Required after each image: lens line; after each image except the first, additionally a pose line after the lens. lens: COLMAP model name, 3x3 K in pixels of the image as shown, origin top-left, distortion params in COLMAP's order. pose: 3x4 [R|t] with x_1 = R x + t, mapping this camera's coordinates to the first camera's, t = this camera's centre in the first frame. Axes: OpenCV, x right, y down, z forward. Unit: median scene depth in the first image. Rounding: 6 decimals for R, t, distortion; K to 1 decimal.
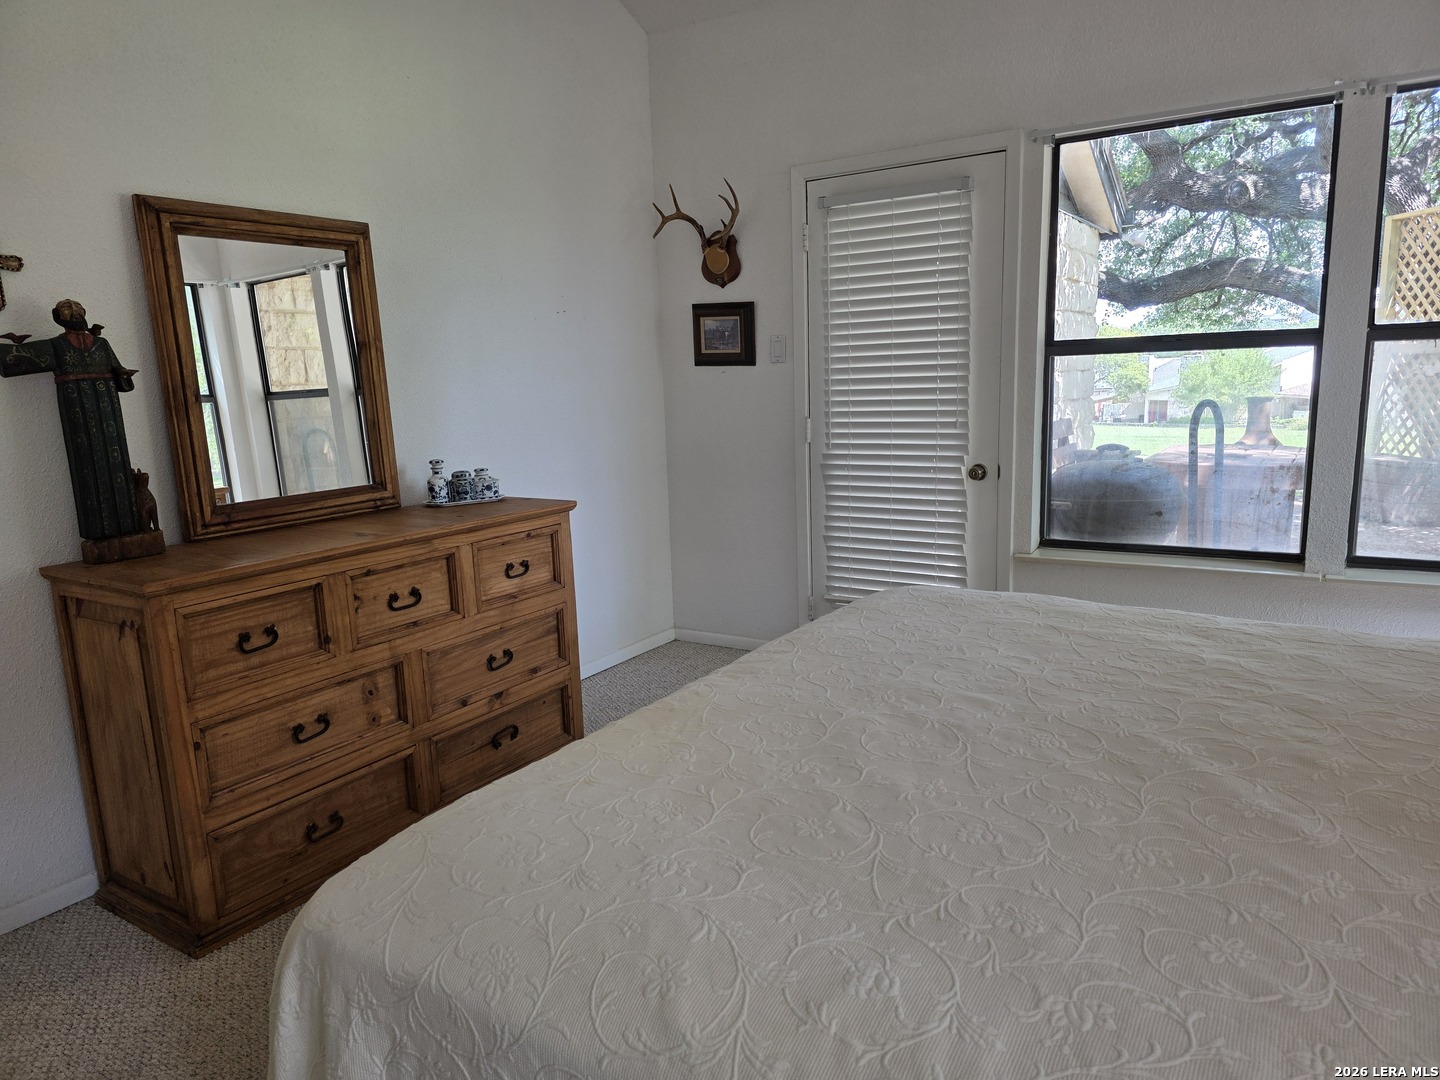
lens RADIAL K [[958.3, 0, 724.5], [0, 958.3, 542.5], [0, 0, 1]] dist [0.057704, -0.049423]
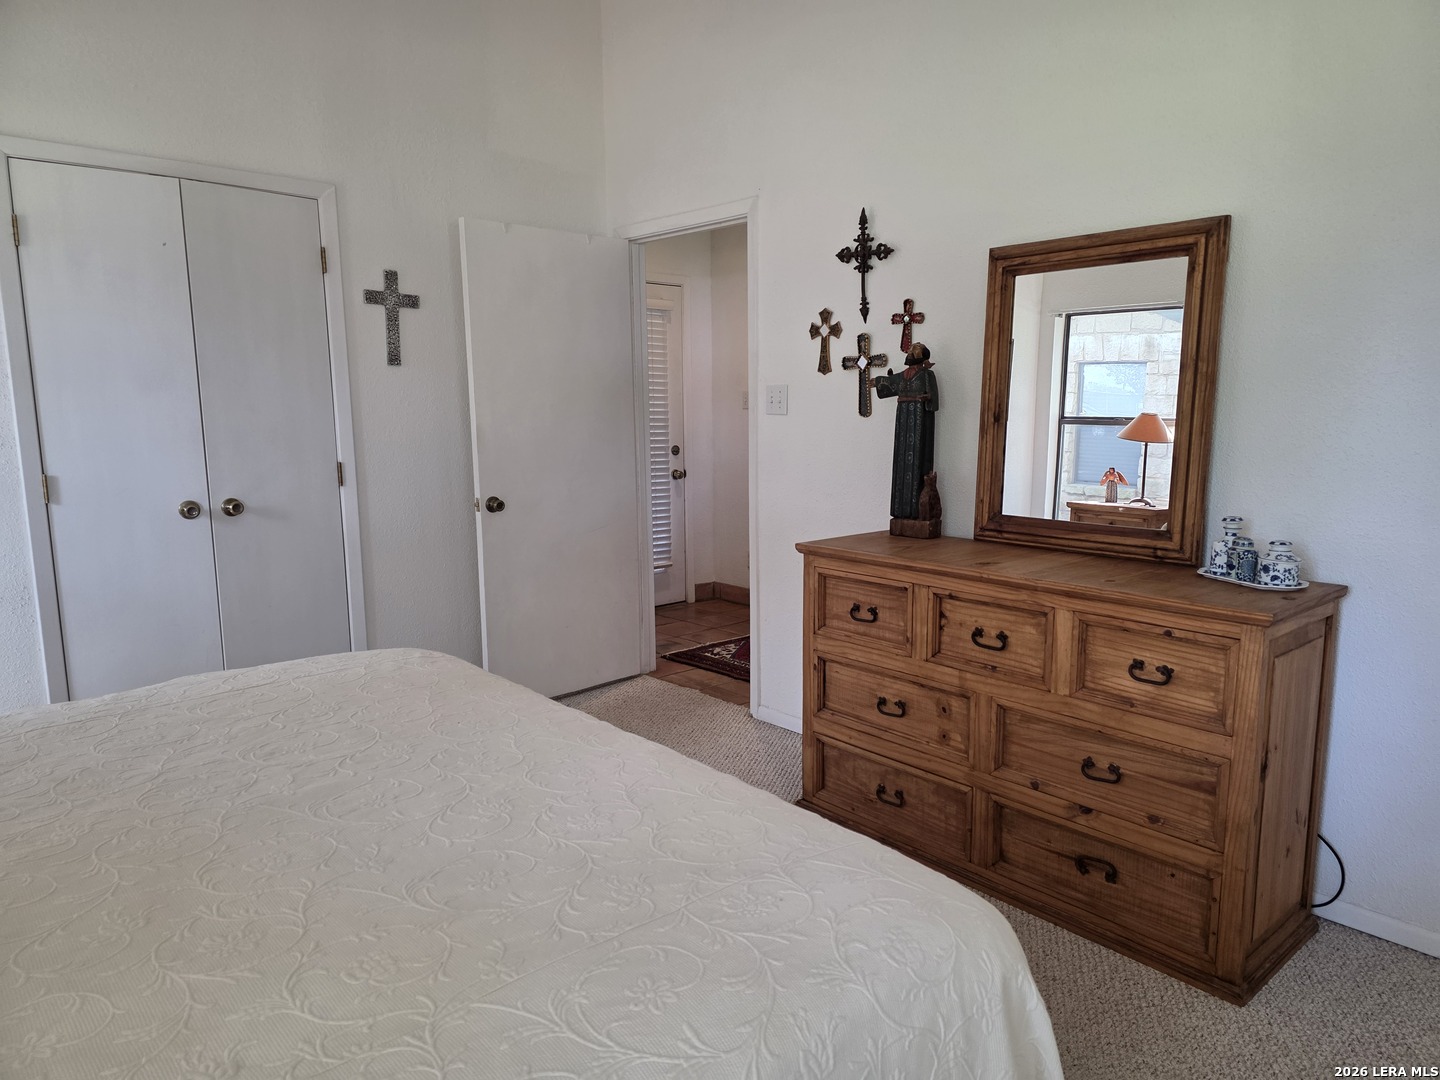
lens RADIAL K [[958.3, 0, 724.5], [0, 958.3, 542.5], [0, 0, 1]] dist [0.057704, -0.049423]
pose [[-0.268565, 0.178069, -0.946660, 0.630259], [-0.159608, 0.960954, 0.226038, -0.208651], [0.949946, 0.211800, -0.229657, 0.960254]]
